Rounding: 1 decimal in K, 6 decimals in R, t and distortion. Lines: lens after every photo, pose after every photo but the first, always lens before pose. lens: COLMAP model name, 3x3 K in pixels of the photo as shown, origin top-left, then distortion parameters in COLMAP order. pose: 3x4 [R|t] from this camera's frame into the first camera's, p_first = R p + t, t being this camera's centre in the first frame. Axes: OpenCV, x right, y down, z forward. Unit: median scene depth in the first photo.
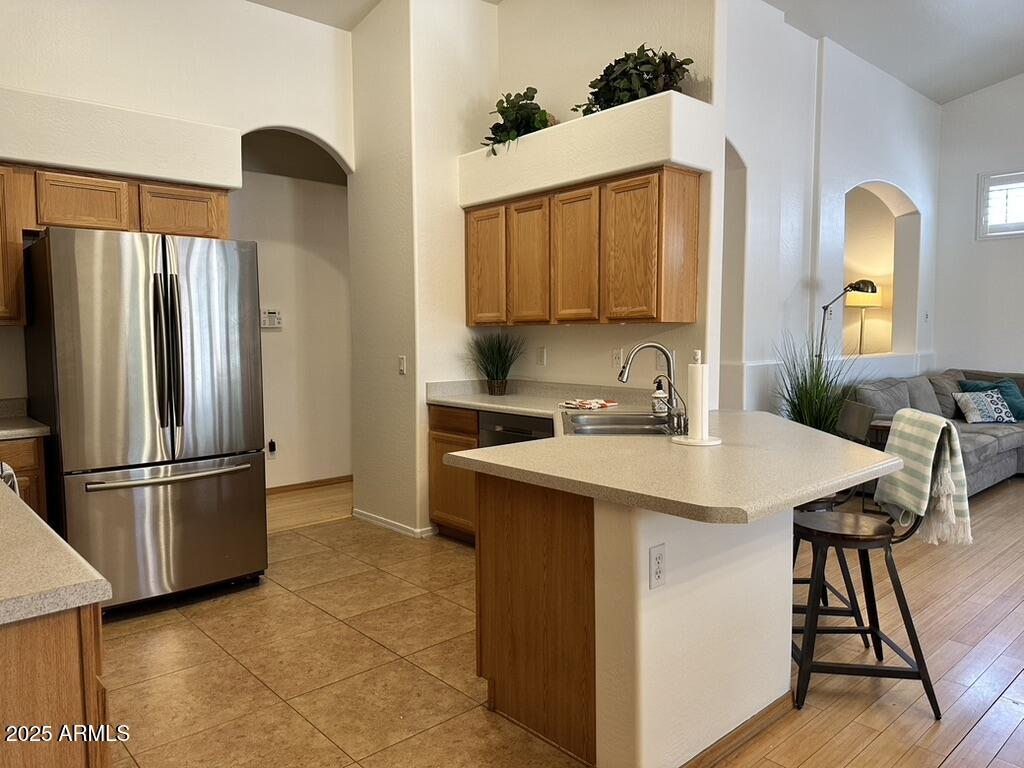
lens RADIAL K [[722.2, 0, 518.9], [0, 722.2, 380.0], [0, 0, 1]] dist [0.042061, -0.058250]
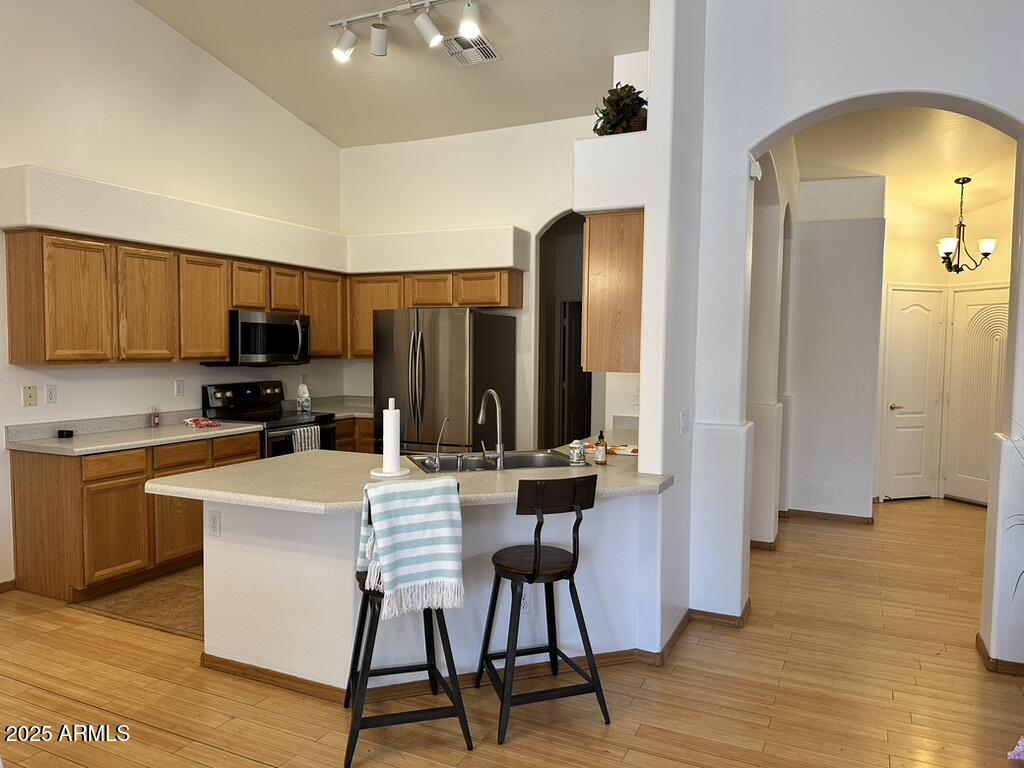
lens RADIAL K [[722.2, 0, 514.4], [0, 722.2, 382.2], [0, 0, 1]] dist [0.042061, -0.058250]
pose [[0.372985, 0.054360, -0.926244, 1.026185], [-0.073446, 0.996880, 0.028931, -0.083090], [0.924926, 0.057238, 0.375813, 0.520327]]
